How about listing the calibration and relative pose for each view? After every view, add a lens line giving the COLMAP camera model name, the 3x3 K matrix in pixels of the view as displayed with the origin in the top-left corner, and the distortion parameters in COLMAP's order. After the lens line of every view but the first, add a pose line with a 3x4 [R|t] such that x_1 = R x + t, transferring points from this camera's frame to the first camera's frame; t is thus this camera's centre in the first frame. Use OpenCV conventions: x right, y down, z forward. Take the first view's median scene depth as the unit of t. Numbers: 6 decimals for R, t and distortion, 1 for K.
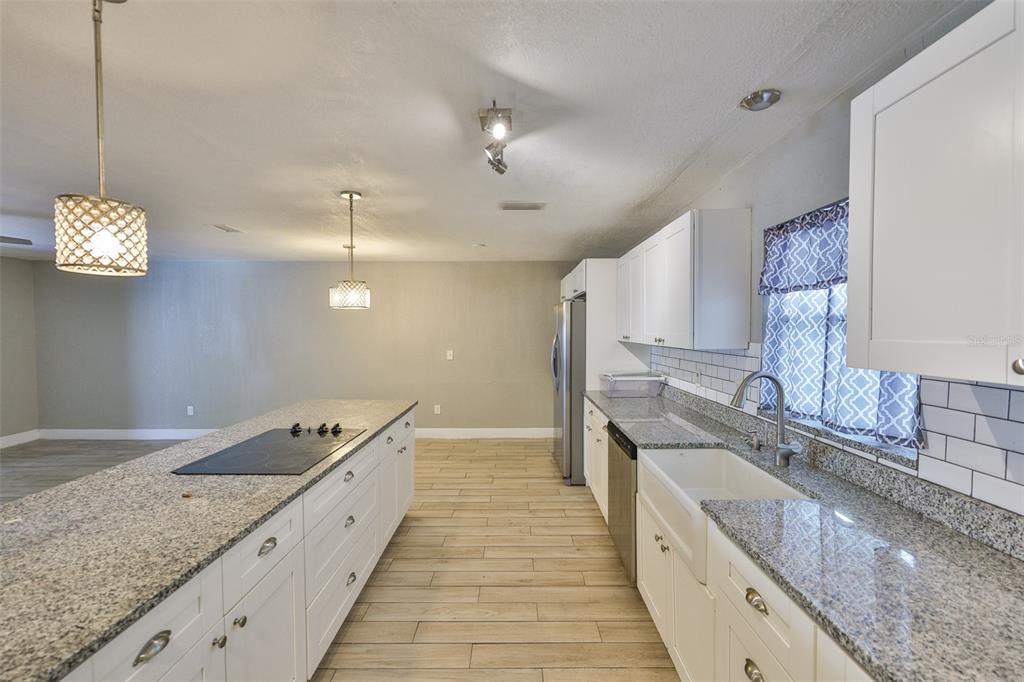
lens RADIAL K [[432.8, 0, 517.2], [0, 432.8, 340.0], [0, 0, 1]] dist [0.002691, 0.000185]
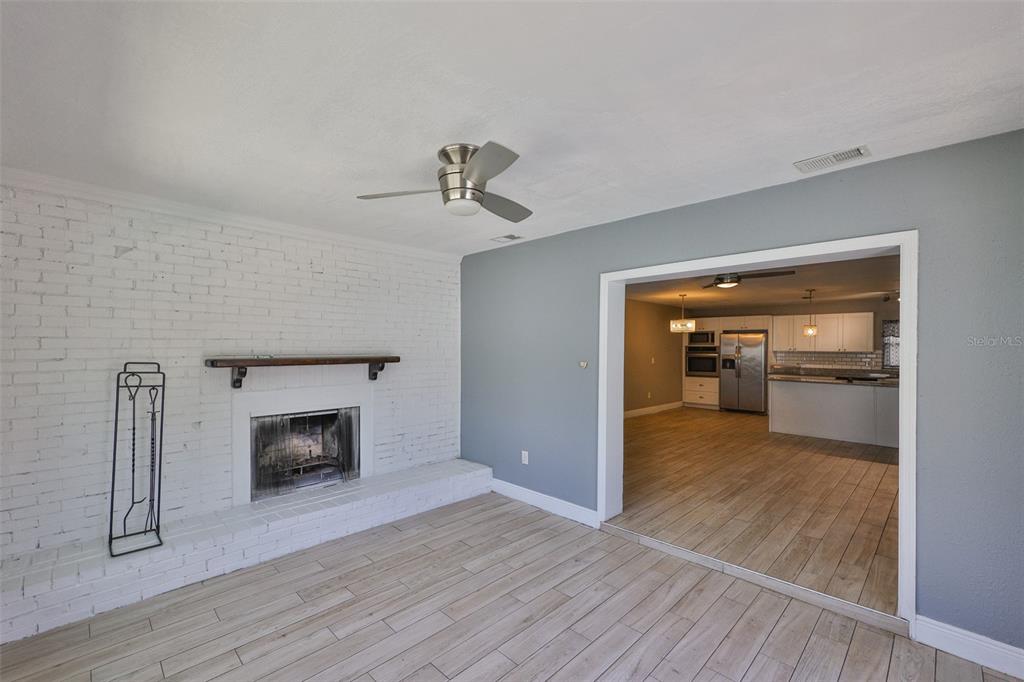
lens RADIAL K [[436.2, 0, 515.0], [0, 436.2, 350.0], [0, 0, 1]] dist [0.013939, 0.000094]
pose [[0.703039, 0.003555, 0.711143, -4.179845], [0.008778, 0.999868, -0.013677, 0.029159], [-0.711097, 0.015858, 0.702915, 0.556805]]
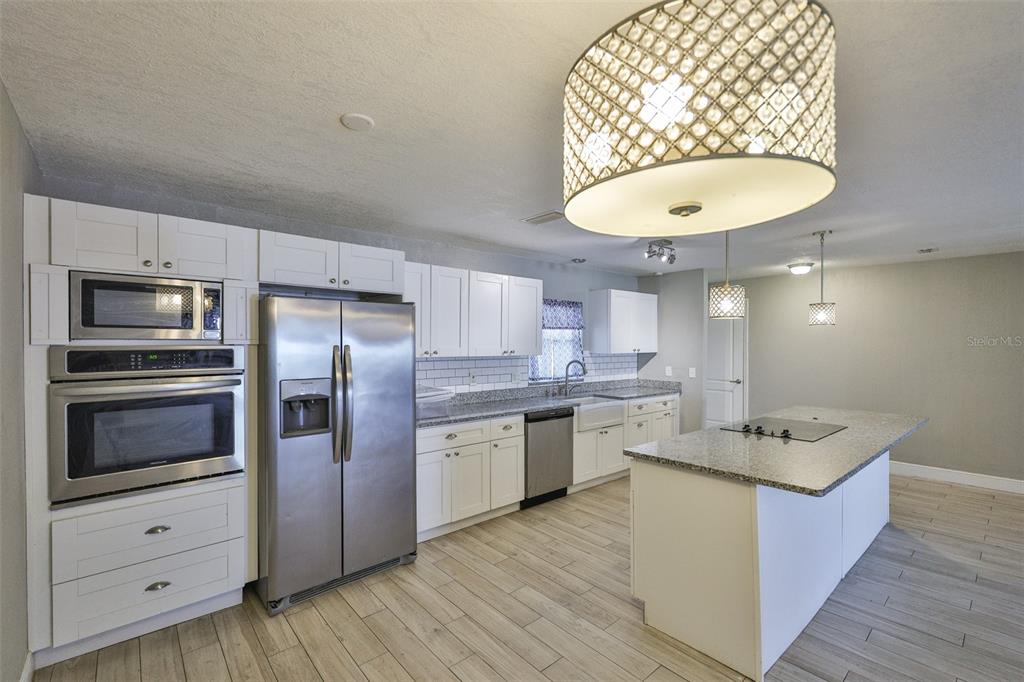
lens RADIAL K [[448.9, 0, 513.4], [0, 448.9, 343.7], [0, 0, 1]] dist [-0.001092, 0.000015]
pose [[-0.653547, -0.001968, 0.756883, -0.967287], [0.015453, 0.999753, 0.015943, -0.060407], [-0.756728, 0.022116, -0.653355, 2.356442]]
